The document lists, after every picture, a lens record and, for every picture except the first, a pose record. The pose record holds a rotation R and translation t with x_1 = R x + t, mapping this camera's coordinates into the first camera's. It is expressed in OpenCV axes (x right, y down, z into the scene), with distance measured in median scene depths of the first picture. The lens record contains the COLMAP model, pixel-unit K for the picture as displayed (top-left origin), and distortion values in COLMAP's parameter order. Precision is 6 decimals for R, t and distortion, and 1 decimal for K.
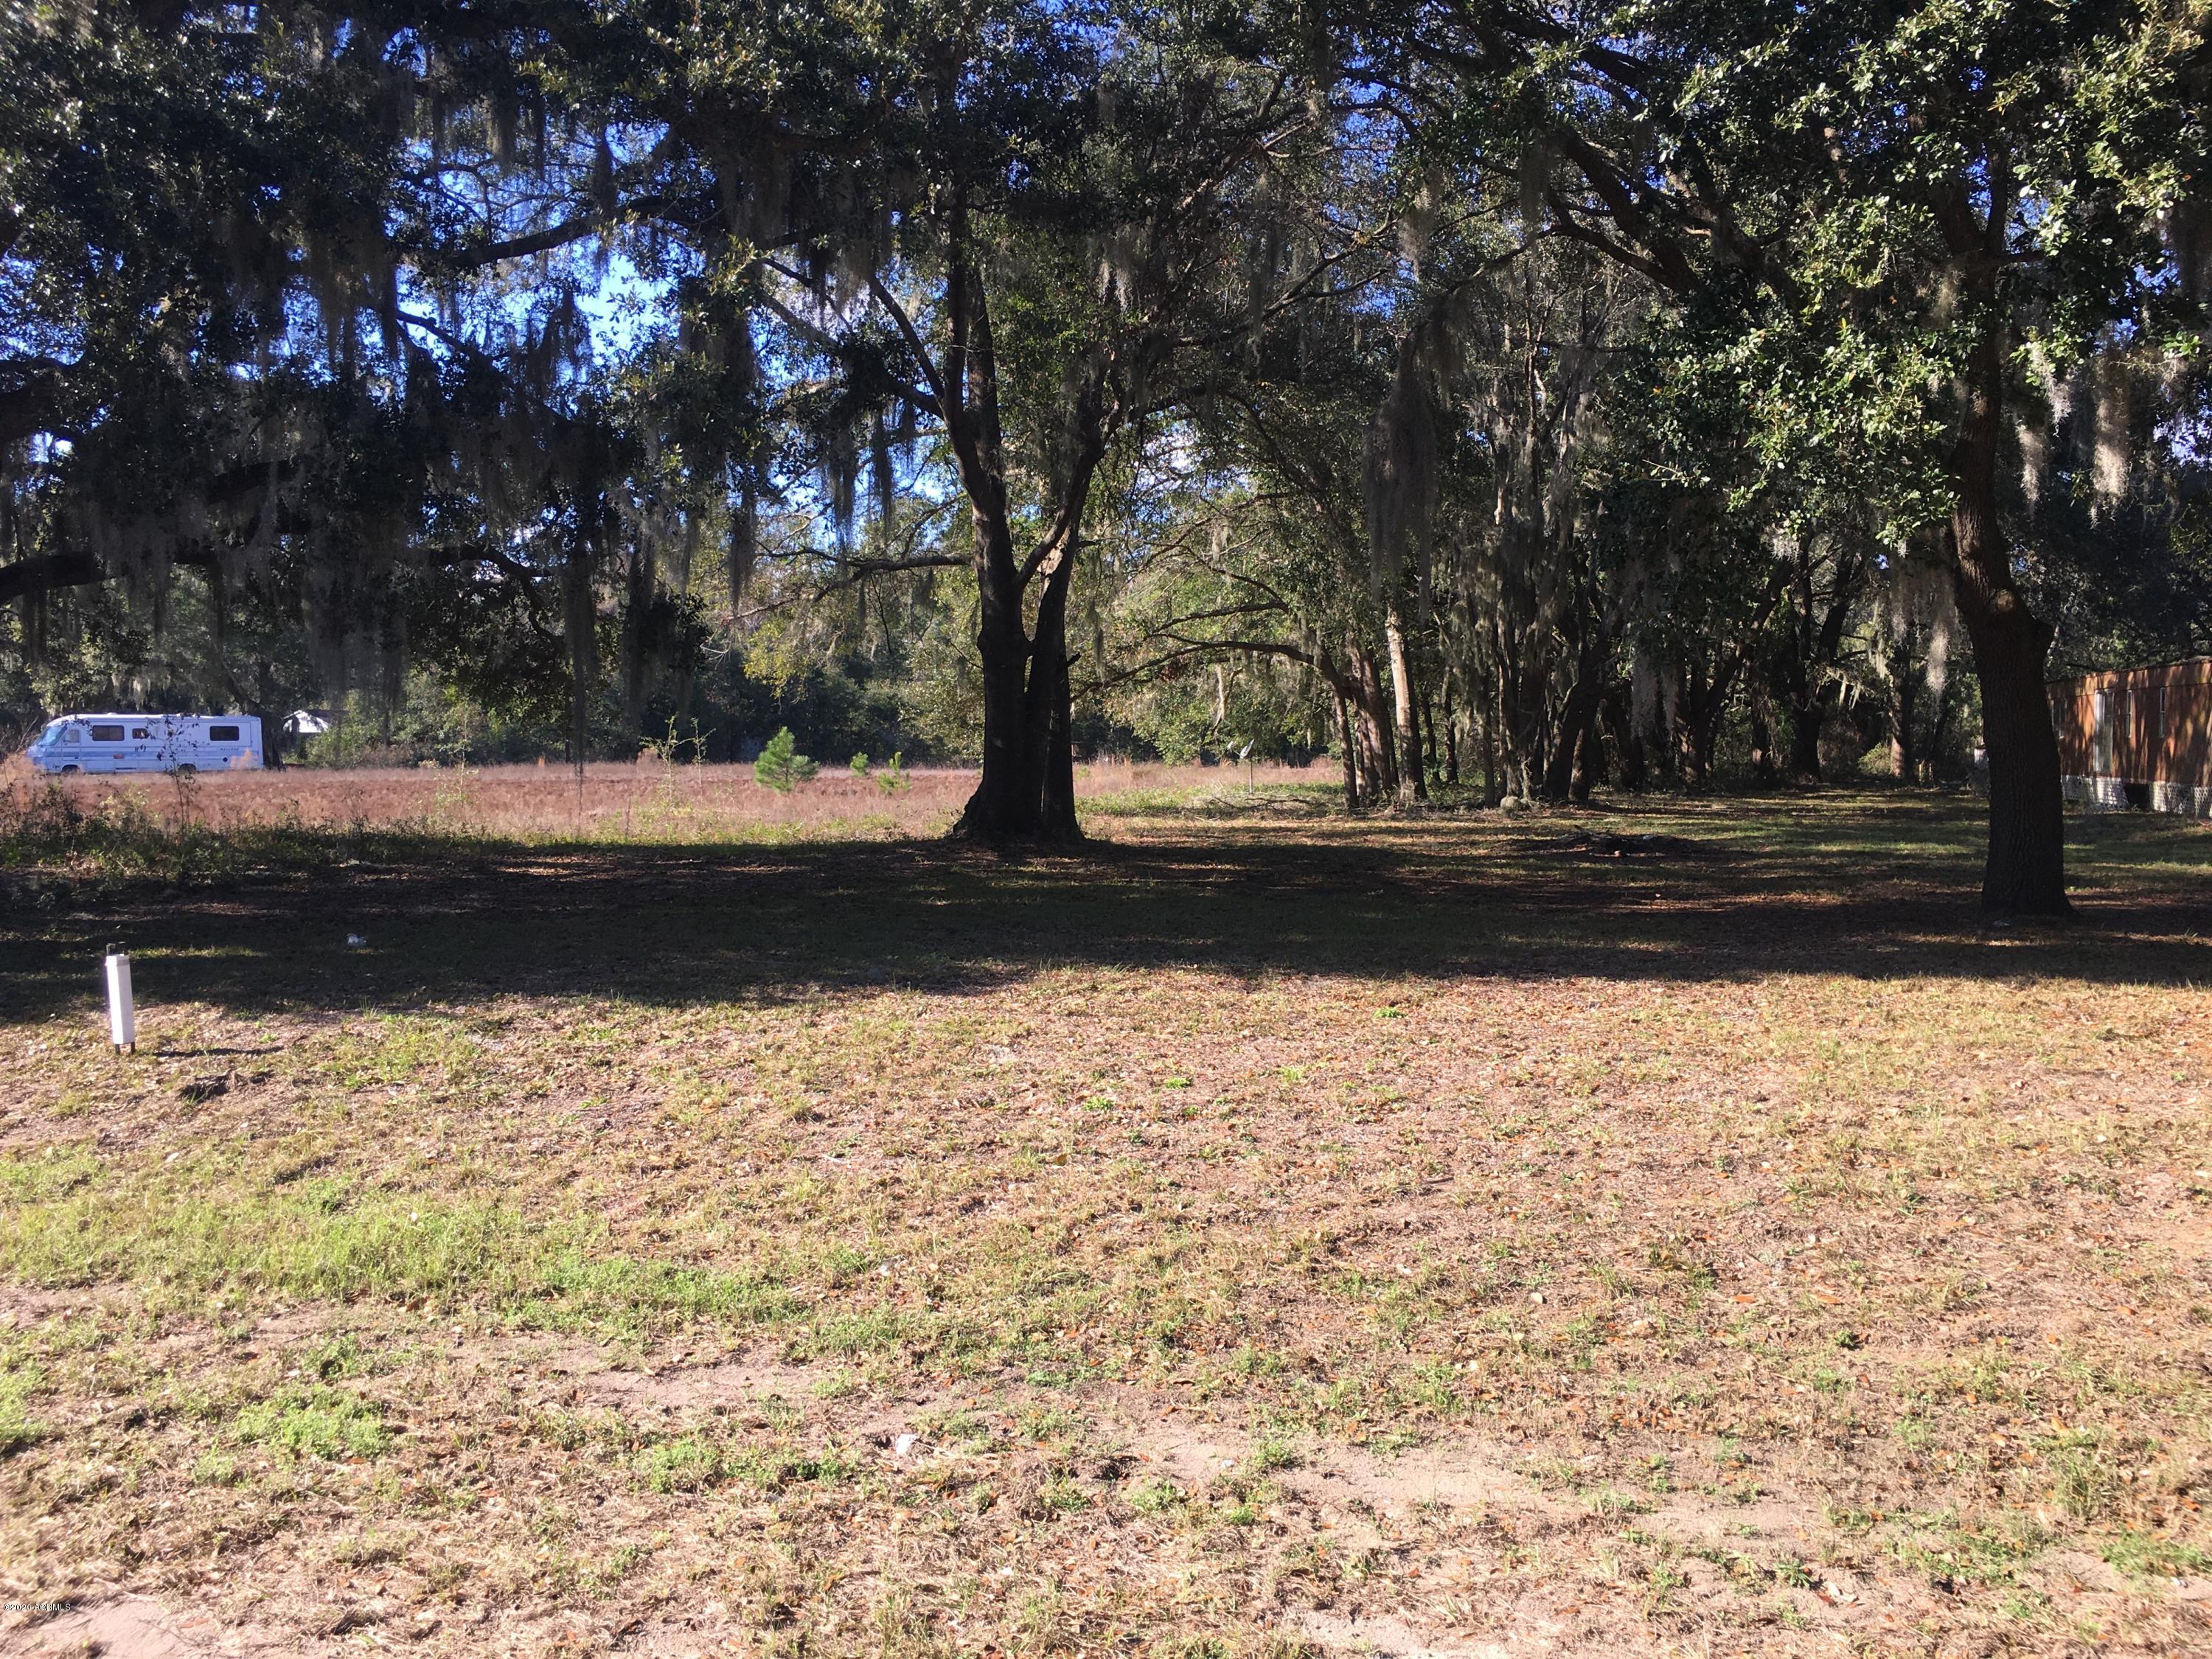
lens RADIAL K [[2405.0, 0, 1106.0], [0, 2405.0, 829.5], [0, 0, 1]] dist [0.236352, -0.983366]
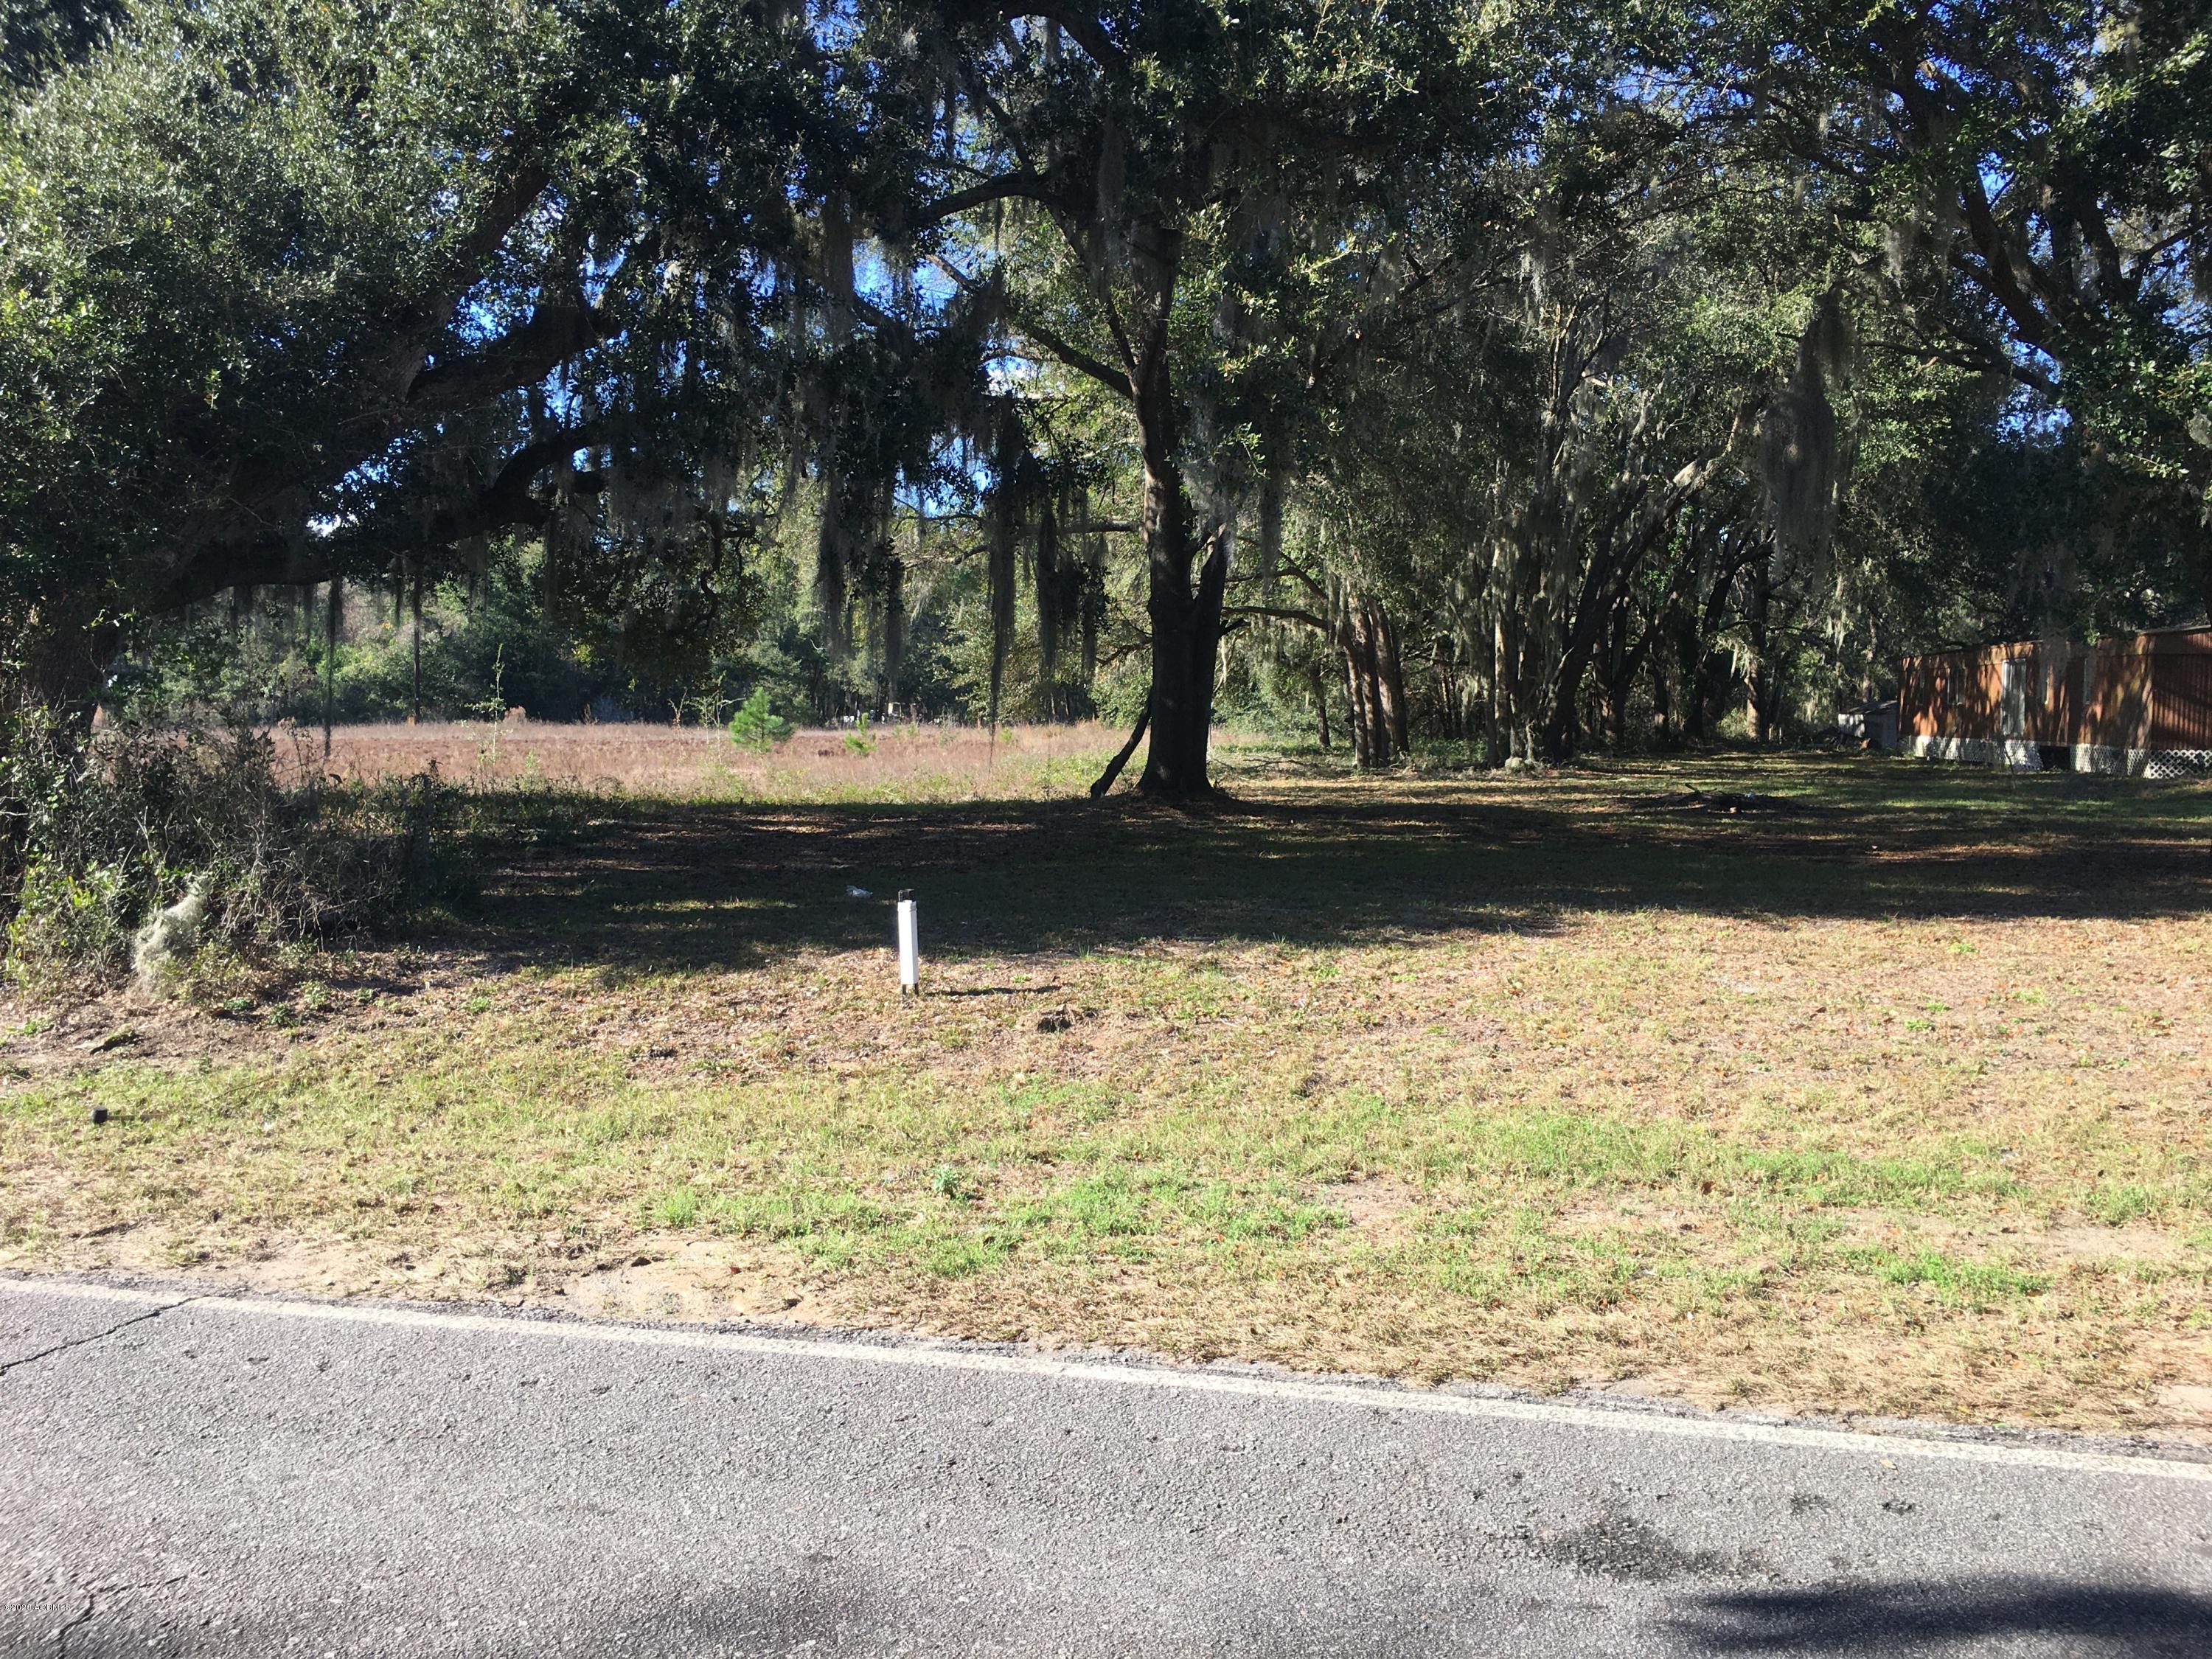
lens RADIAL K [[2405.0, 0, 1106.0], [0, 2405.0, 829.5], [0, 0, 1]] dist [0.236352, -0.983366]
pose [[0.991440, -0.003134, 0.130529, -0.144972], [0.001155, 0.999883, 0.015234, 0.001363], [-0.130562, -0.014953, 0.991327, -0.017222]]
